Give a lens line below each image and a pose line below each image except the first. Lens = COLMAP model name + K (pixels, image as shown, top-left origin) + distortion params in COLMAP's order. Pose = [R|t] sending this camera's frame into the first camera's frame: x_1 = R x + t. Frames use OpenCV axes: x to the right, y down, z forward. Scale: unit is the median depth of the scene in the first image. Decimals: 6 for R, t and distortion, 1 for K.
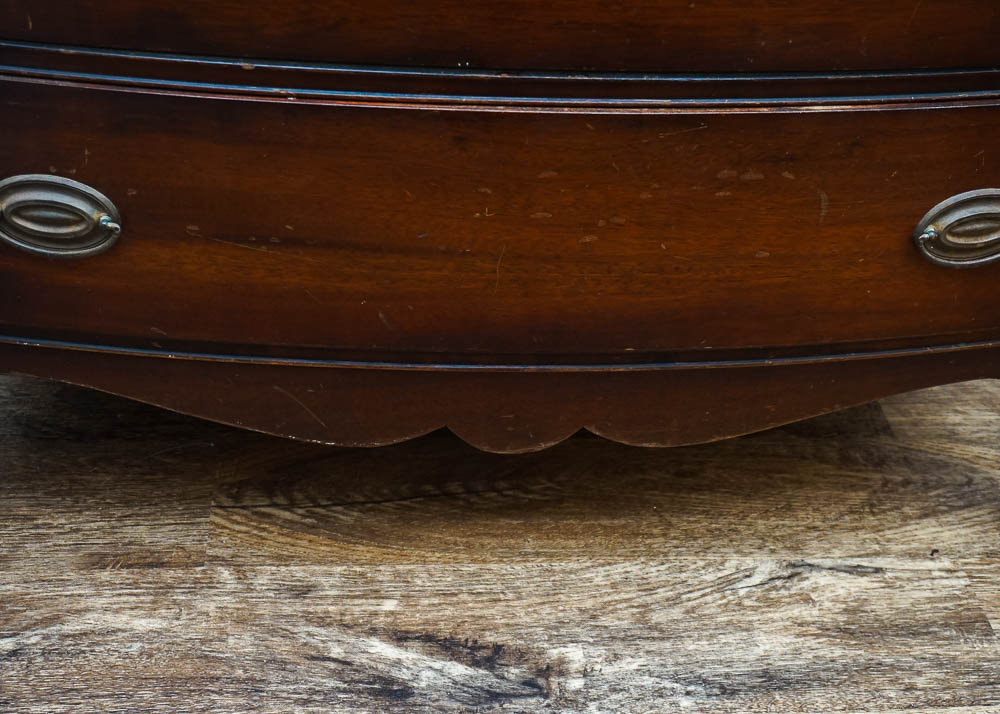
lens RADIAL K [[1392.1, 0, 500.0], [0, 1392.1, 357.0], [0, 0, 1]] dist [0.027354, 0.018045]
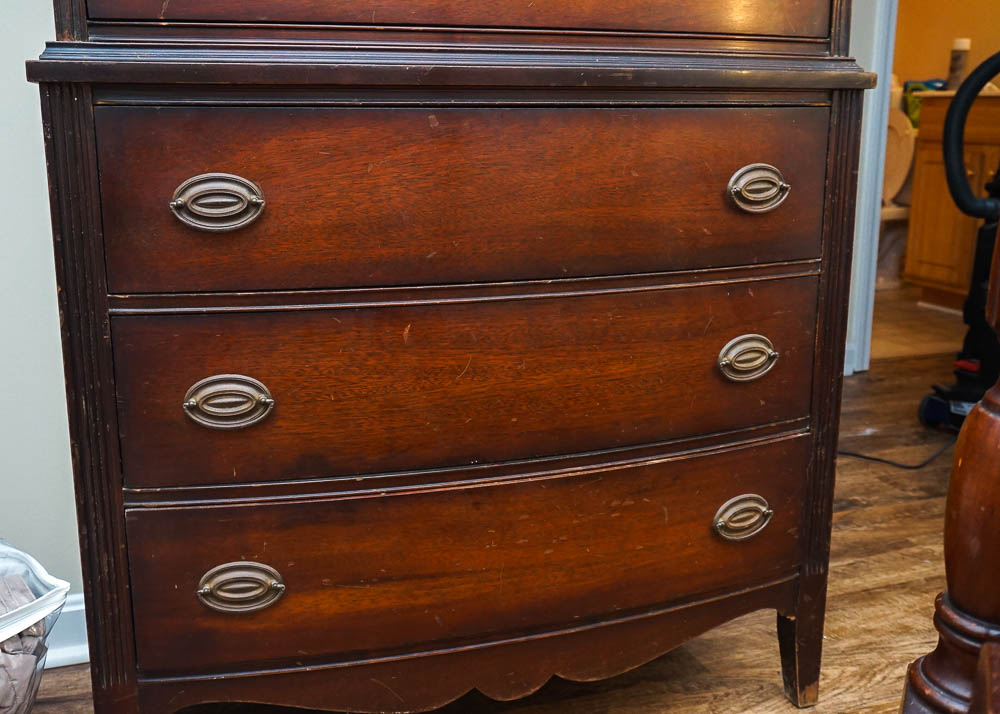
lens RADIAL K [[1147.7, 0, 500.0], [0, 1147.7, 357.0], [0, 0, 1]] dist [-0.011567, 0.012725]
pose [[0.961338, -0.113269, 0.250999, -0.329417], [0.195495, 0.922661, -0.332382, 0.157190], [-0.193938, 0.368601, 0.909132, -0.393365]]
